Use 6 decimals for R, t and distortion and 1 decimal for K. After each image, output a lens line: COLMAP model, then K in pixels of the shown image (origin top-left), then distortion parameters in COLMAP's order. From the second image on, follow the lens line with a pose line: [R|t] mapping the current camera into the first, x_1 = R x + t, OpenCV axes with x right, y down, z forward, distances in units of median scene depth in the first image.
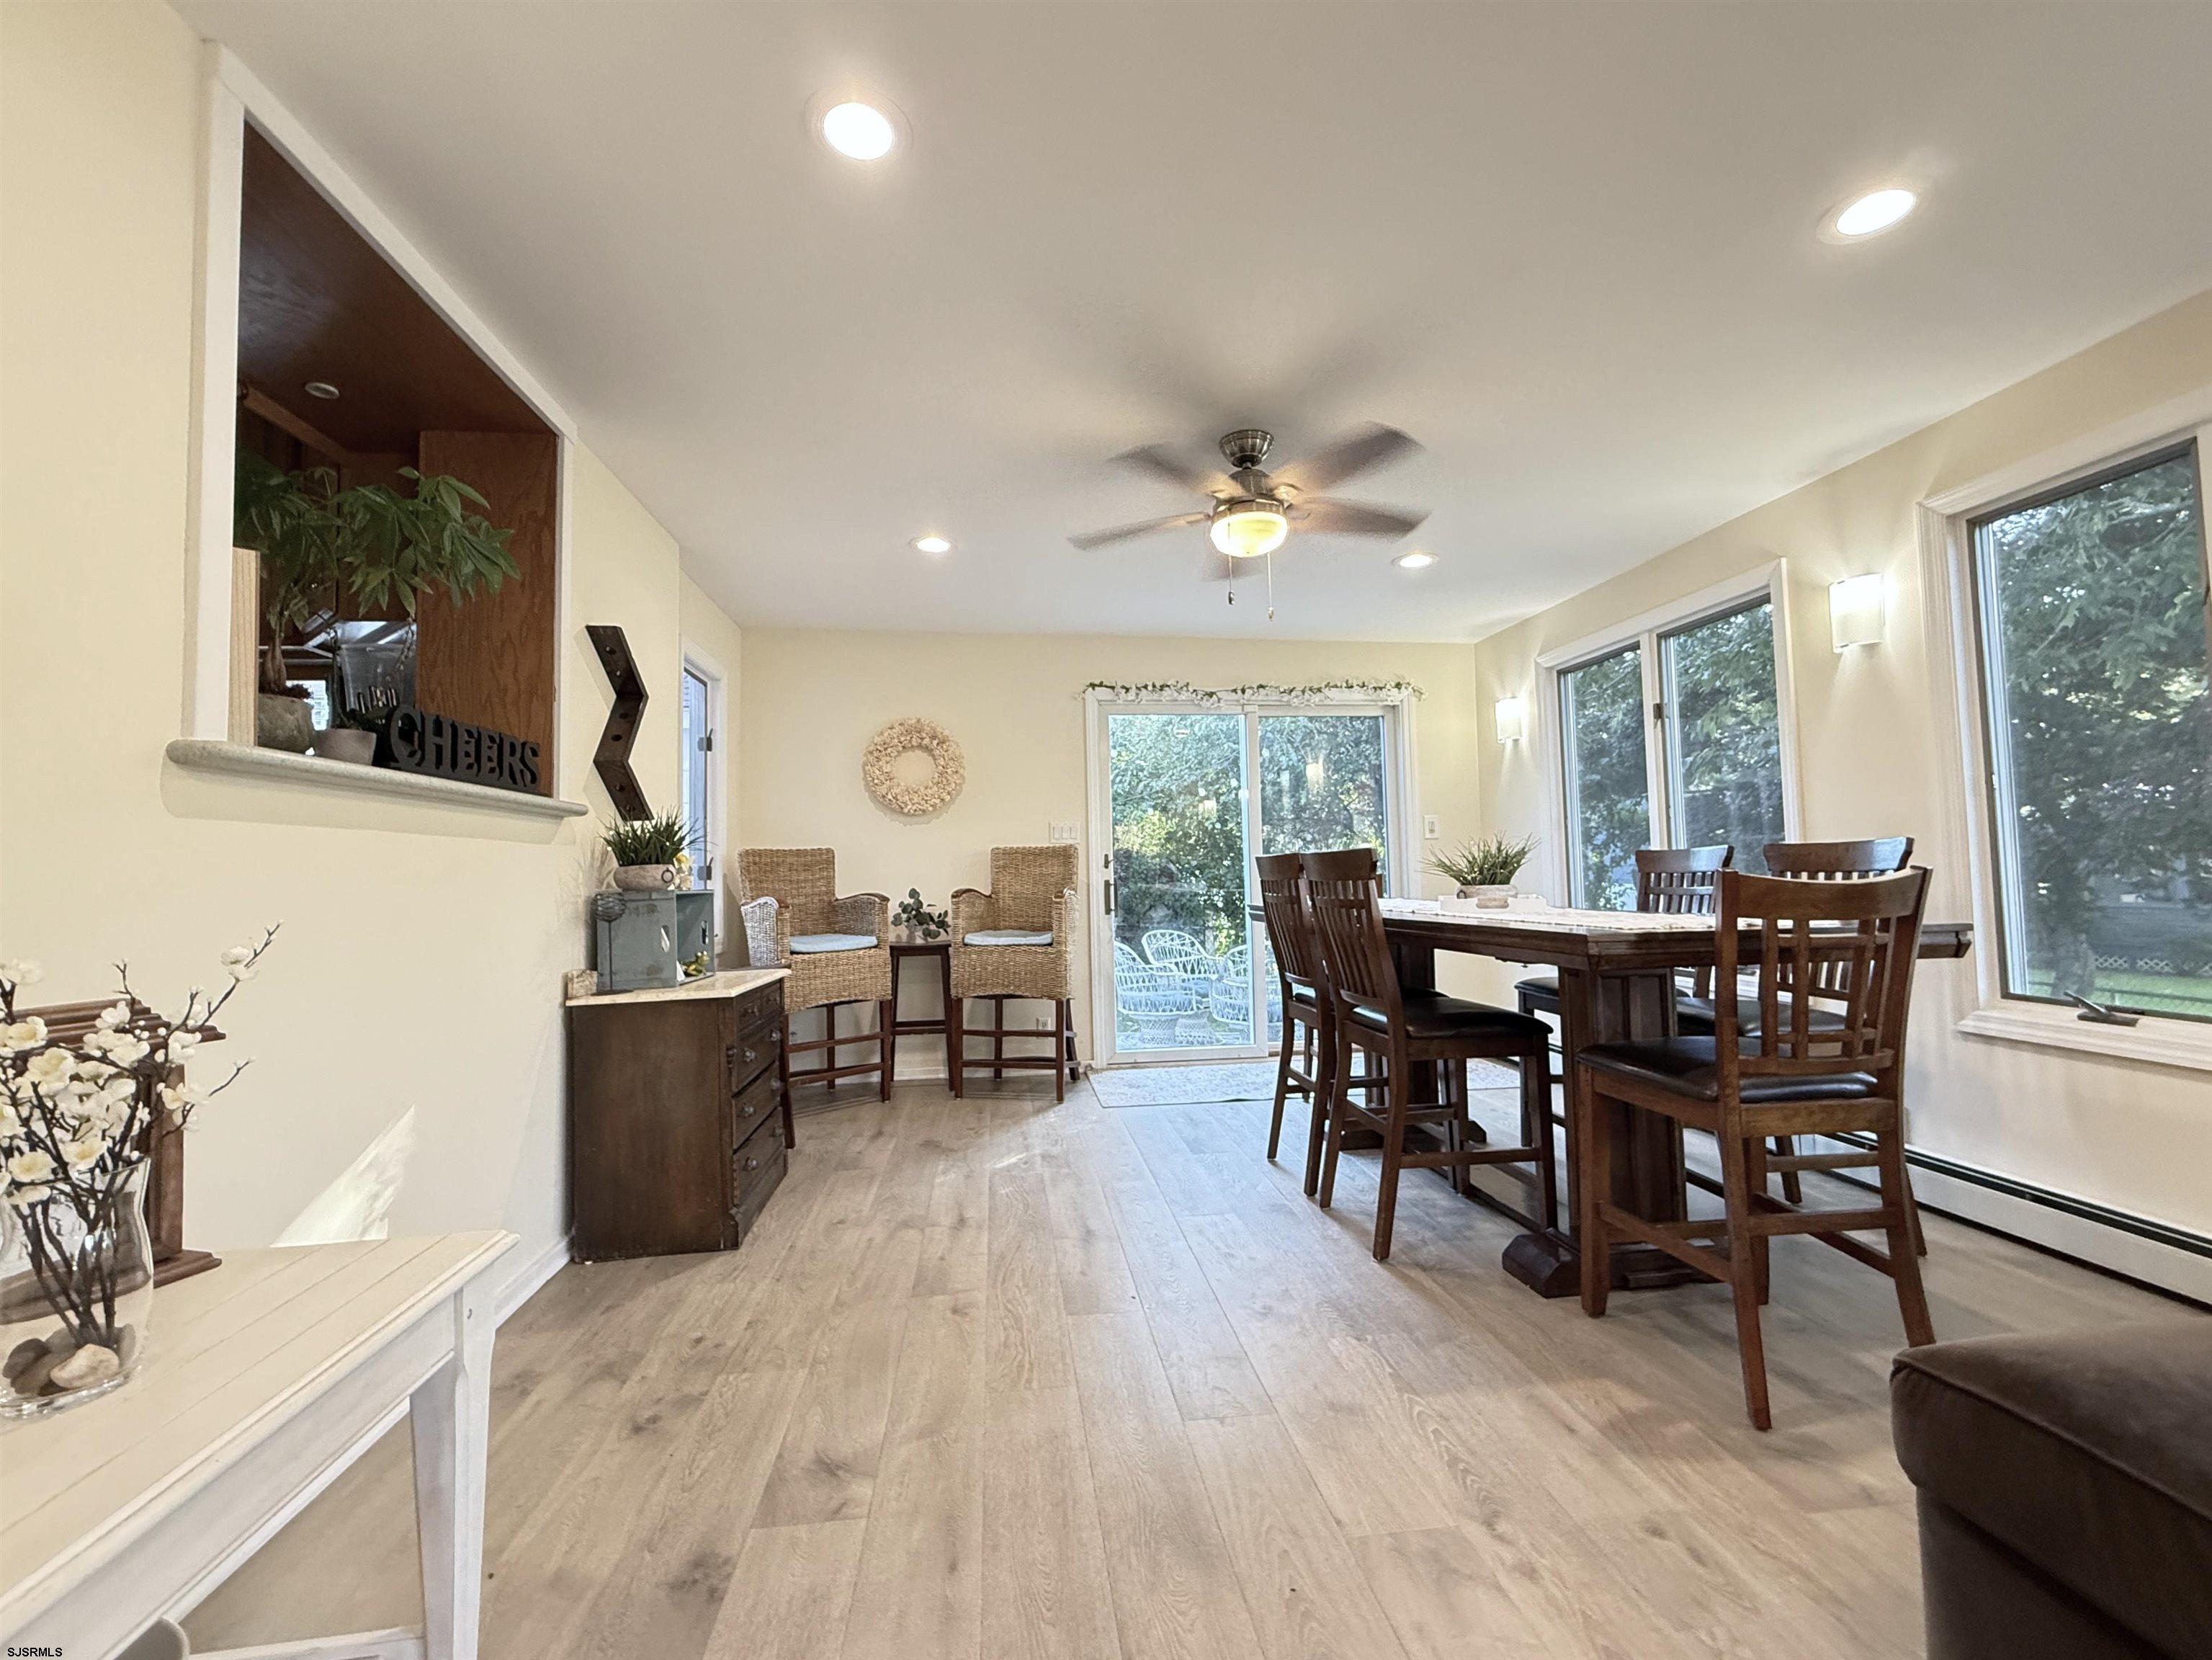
lens RADIAL K [[916.7, 0, 1099.9], [0, 916.7, 828.0], [0, 0, 1]] dist [0.001076, 0.000340]
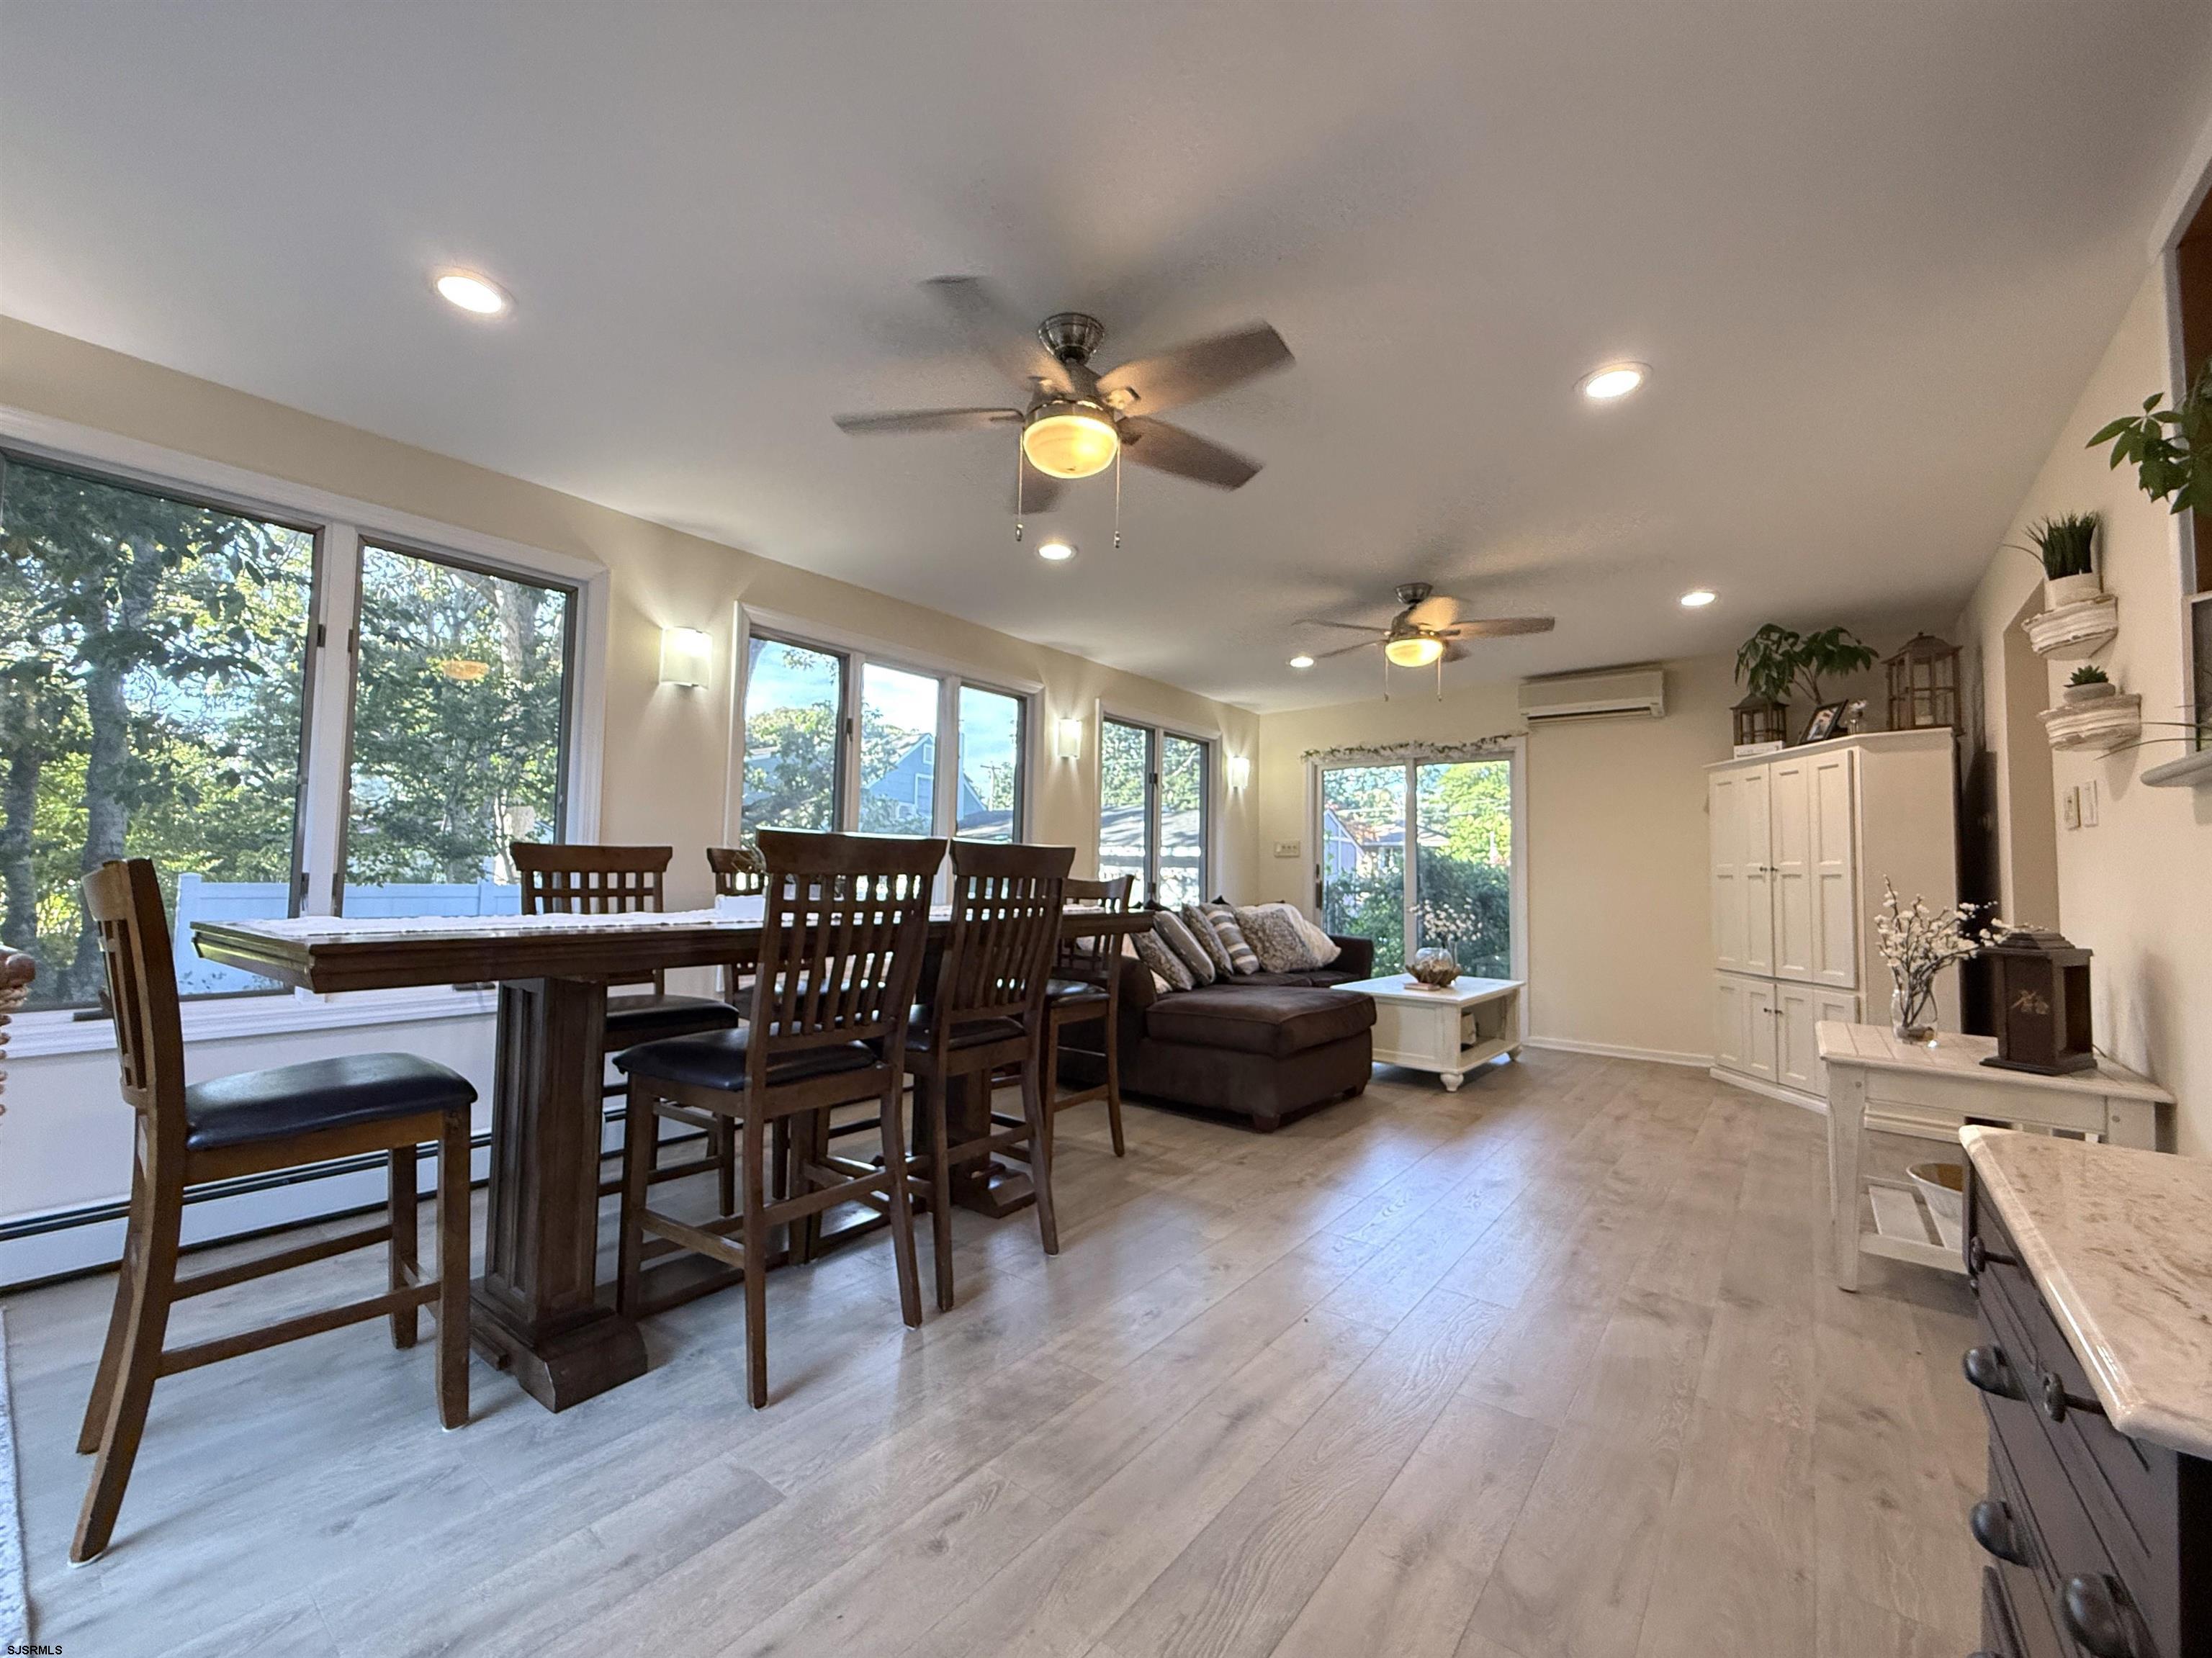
lens RADIAL K [[895.4, 0, 1097.6], [0, 895.4, 829.1], [0, 0, 1]] dist [0.001295, 0.000077]
pose [[-0.706727, 0.046009, 0.705989, -0.367789], [-0.038638, 0.993884, -0.103450, 0.087120], [-0.706431, -0.100388, -0.700627, 1.403739]]
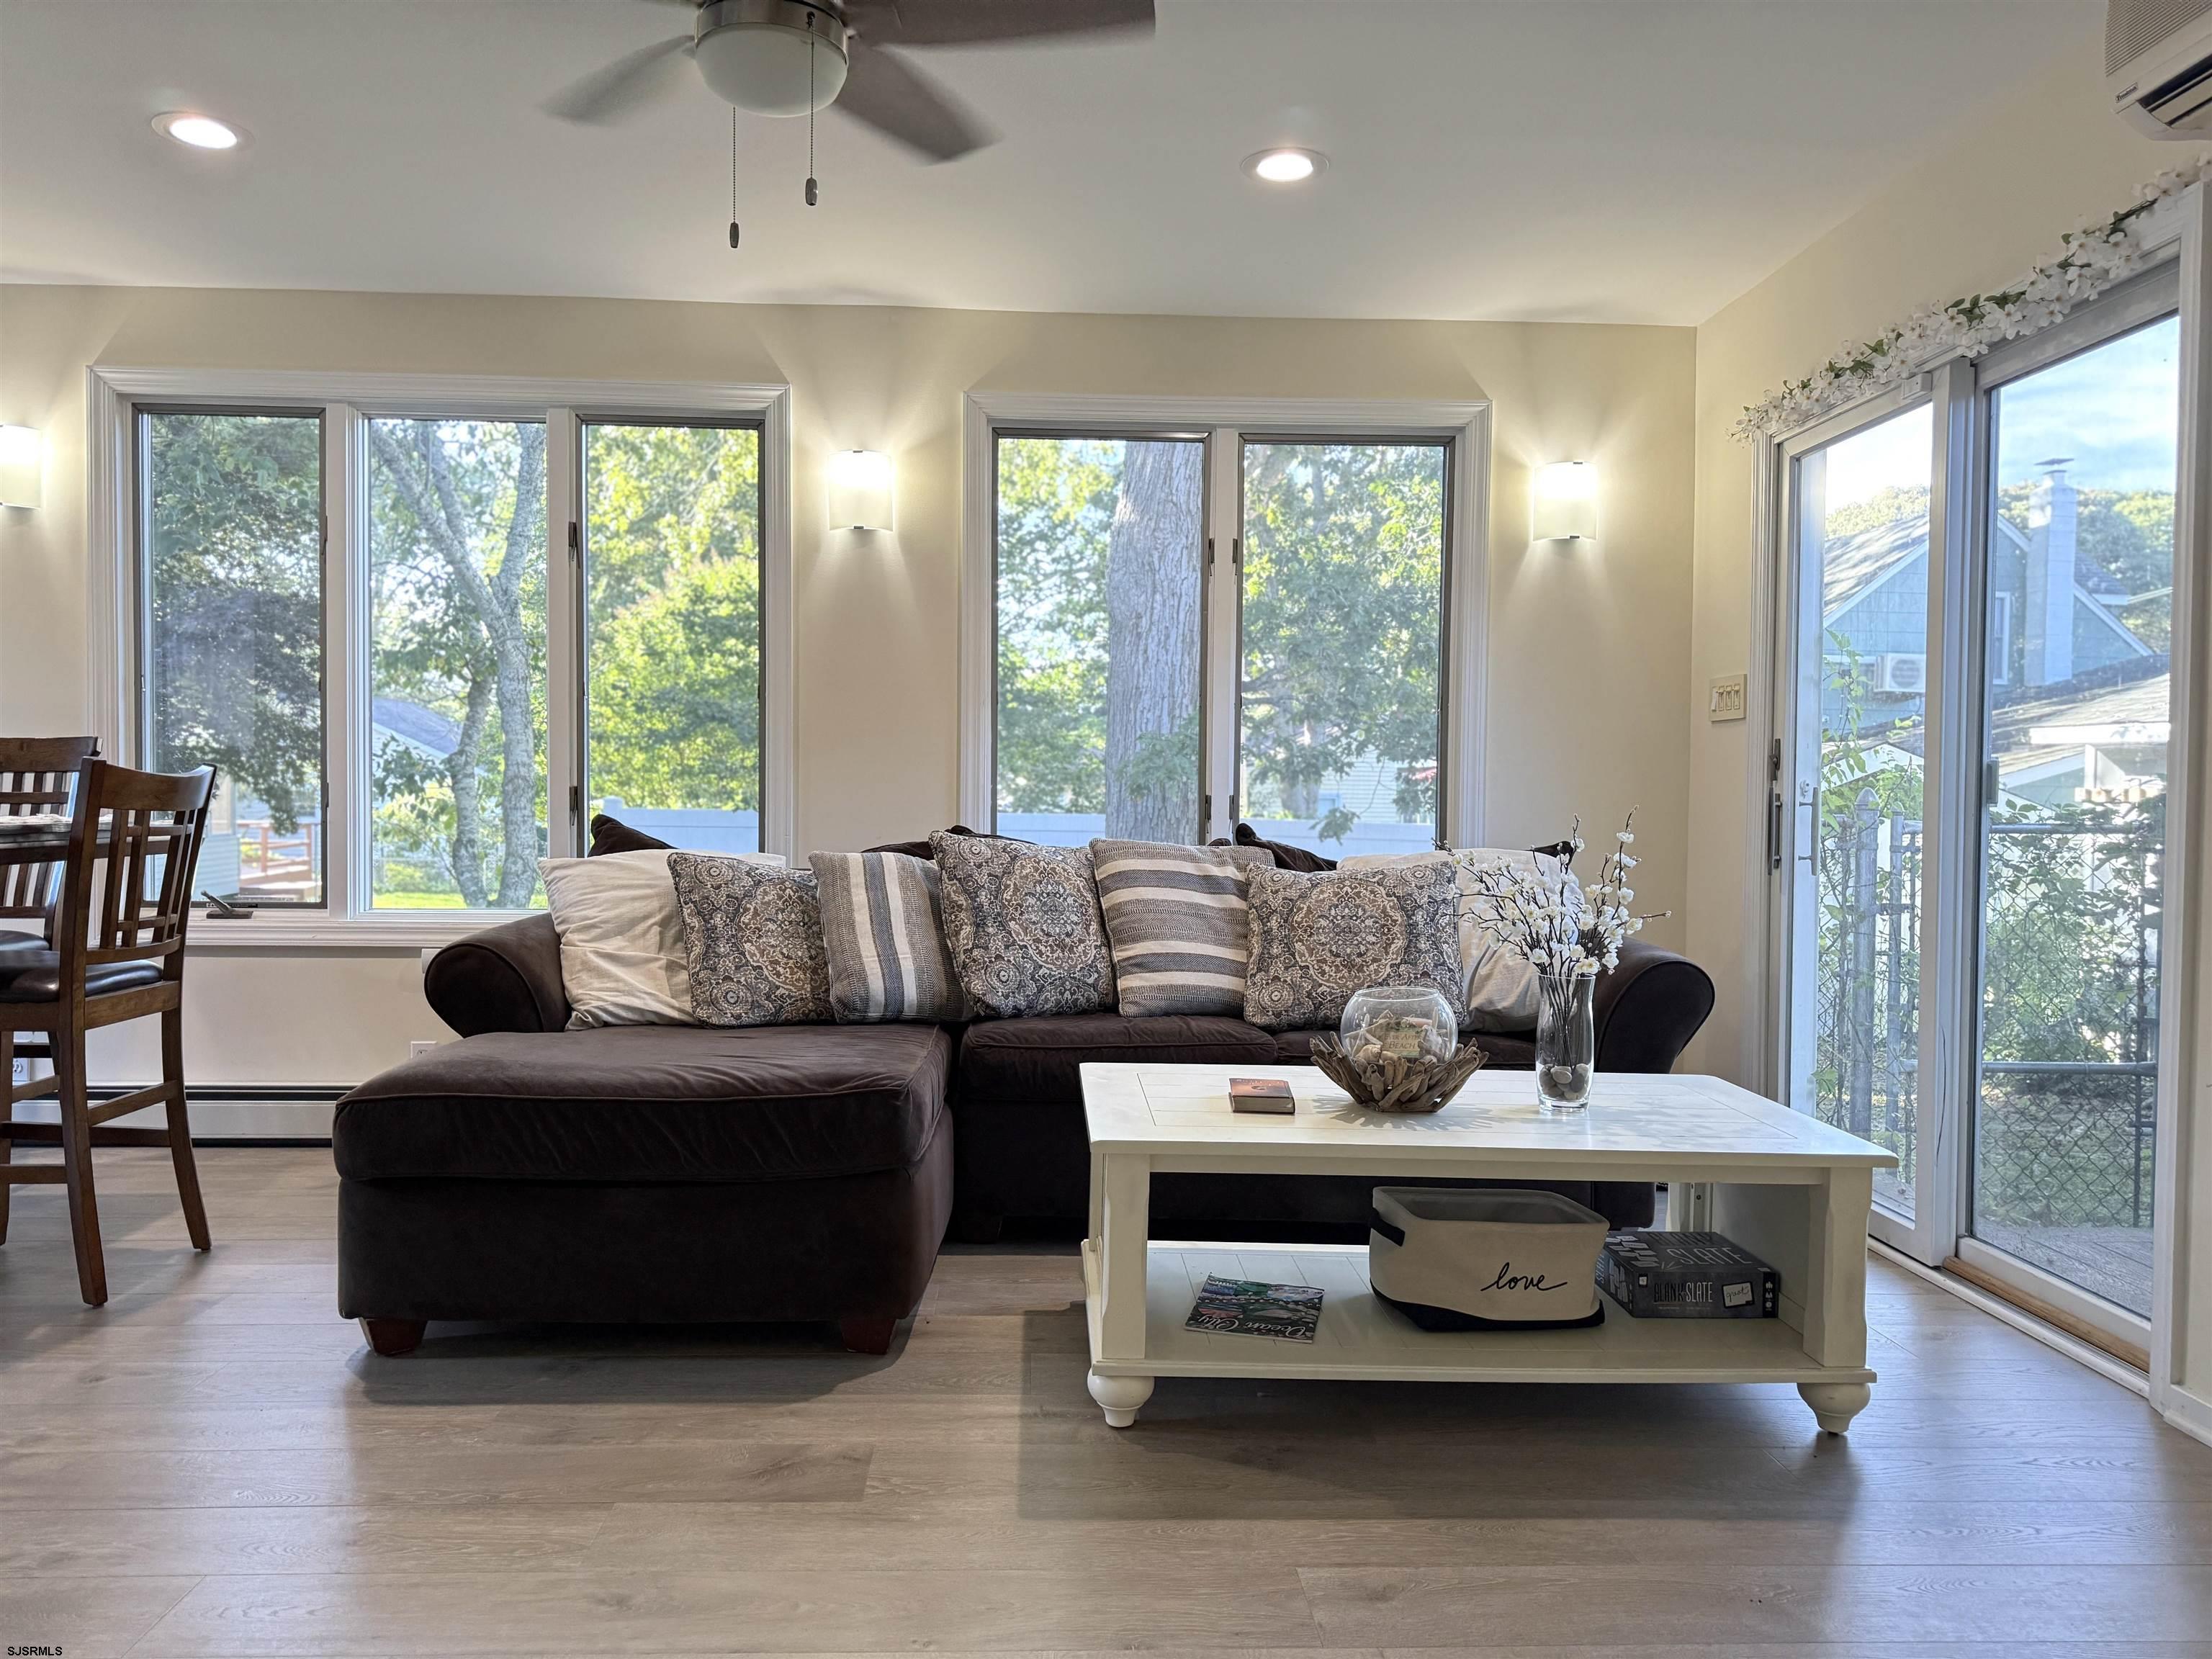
lens RADIAL K [[1532.9, 0, 1106.3], [0, 1532.9, 842.9], [0, 0, 1]] dist [0.105086, -0.137271]
pose [[0.065572, -0.010393, 0.997794, -0.530346], [-0.063024, 0.997906, 0.014536, 0.024822], [-0.995856, -0.063838, 0.064779, -0.112076]]
